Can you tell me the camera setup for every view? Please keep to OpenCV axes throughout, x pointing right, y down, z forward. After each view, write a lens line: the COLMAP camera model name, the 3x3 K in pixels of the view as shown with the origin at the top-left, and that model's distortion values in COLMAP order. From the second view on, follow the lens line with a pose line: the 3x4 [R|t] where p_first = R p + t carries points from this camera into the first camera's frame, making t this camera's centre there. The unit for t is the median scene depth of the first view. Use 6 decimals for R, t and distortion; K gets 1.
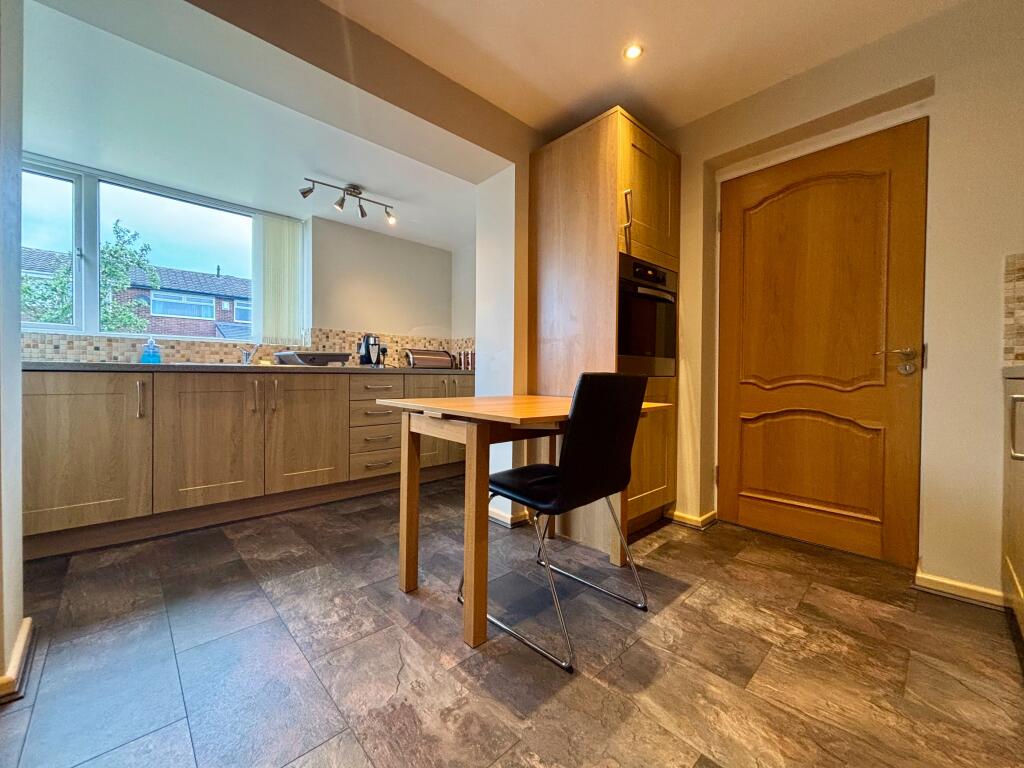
lens RADIAL K [[413.3, 0, 509.2], [0, 413.3, 381.2], [0, 0, 1]] dist [-0.001392, 0.000144]
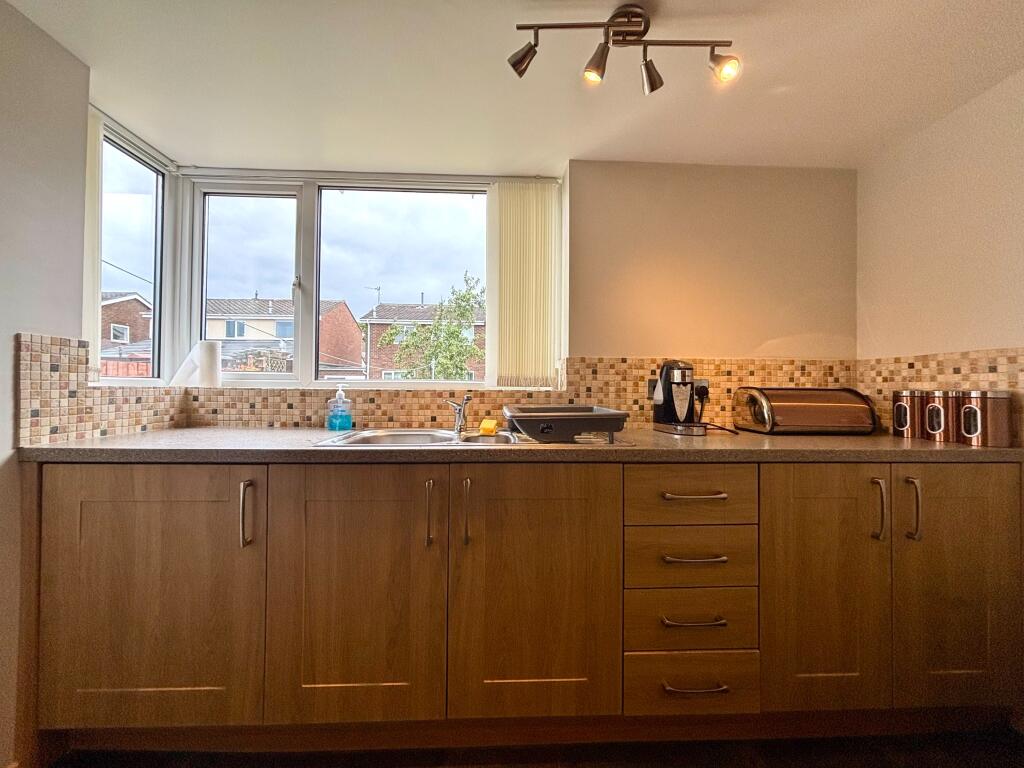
lens RADIAL K [[413.3, 0, 509.2], [0, 413.3, 381.2], [0, 0, 1]] dist [-0.001392, 0.000144]
pose [[0.757977, -0.013703, -0.652138, -0.177867], [-0.008993, 0.999465, -0.031453, -0.080482], [0.652220, 0.029705, 0.757448, 0.541422]]
